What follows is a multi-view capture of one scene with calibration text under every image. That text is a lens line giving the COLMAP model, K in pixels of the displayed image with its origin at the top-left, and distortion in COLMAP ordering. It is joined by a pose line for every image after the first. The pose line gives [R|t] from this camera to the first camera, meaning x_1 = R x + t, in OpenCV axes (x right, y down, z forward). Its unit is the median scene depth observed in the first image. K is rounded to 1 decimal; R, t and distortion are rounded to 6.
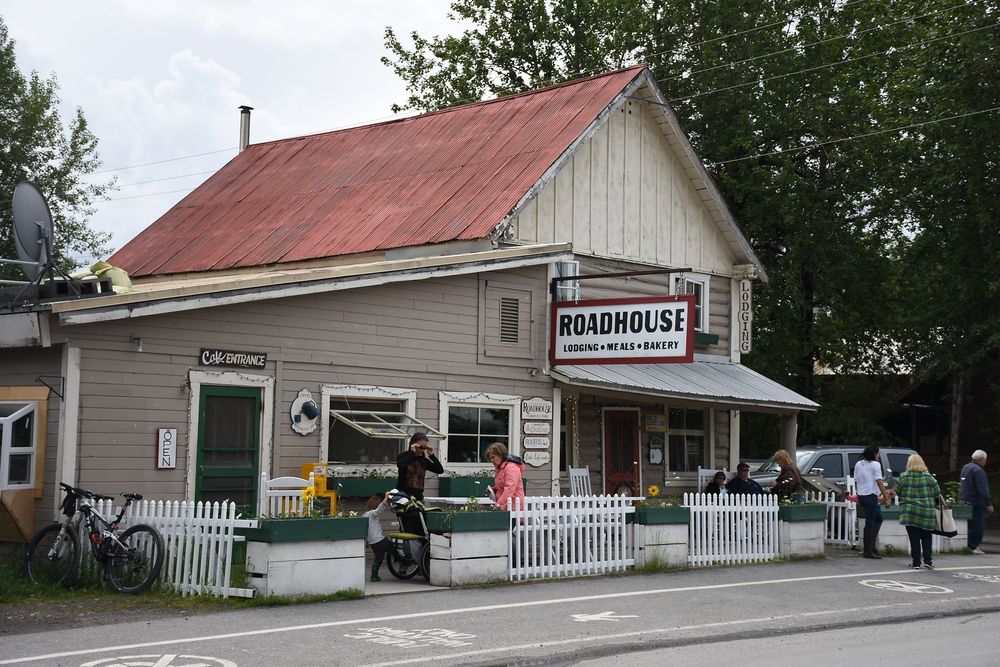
lens RADIAL K [[1194.0, 0, 500.0], [0, 1194.0, 333.5], [0, 0, 1]] dist [0.016834, 0.026150]
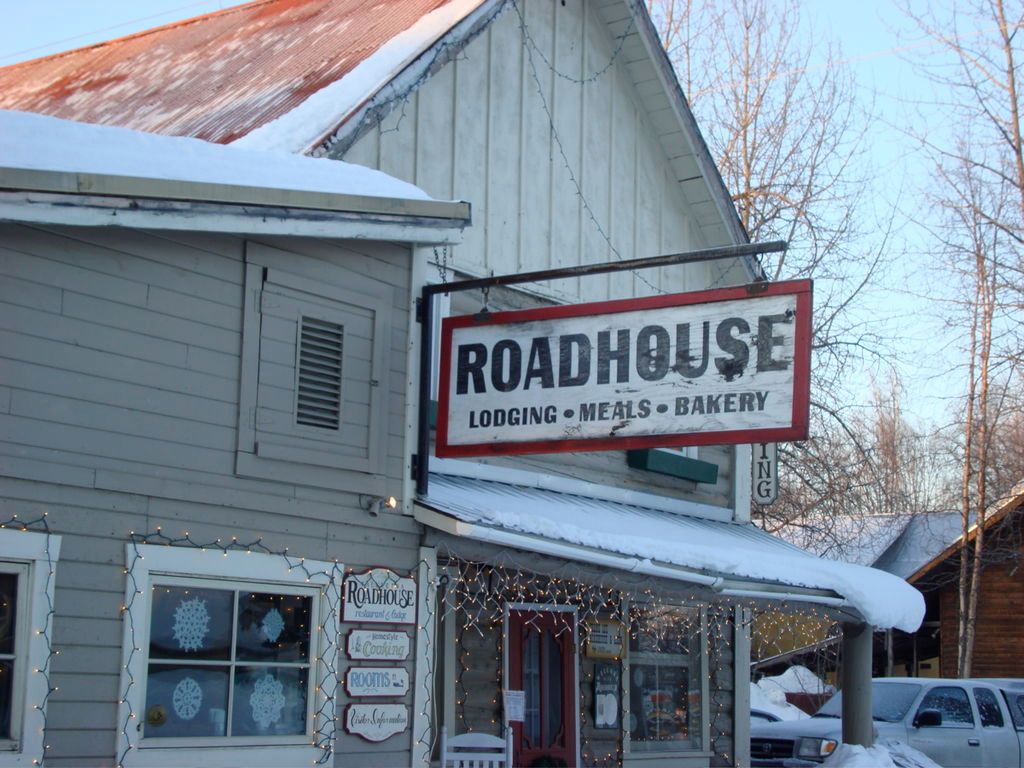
lens RADIAL K [[1503.4, 0, 578.3], [0, 1503.4, 336.5], [0, 0, 1]] dist [0.438504, -2.141823]
pose [[0.980034, 0.022248, 0.197584, -0.008927], [0.006493, 0.989610, -0.143634, 0.053007], [-0.198726, 0.142049, 0.969706, 0.484485]]
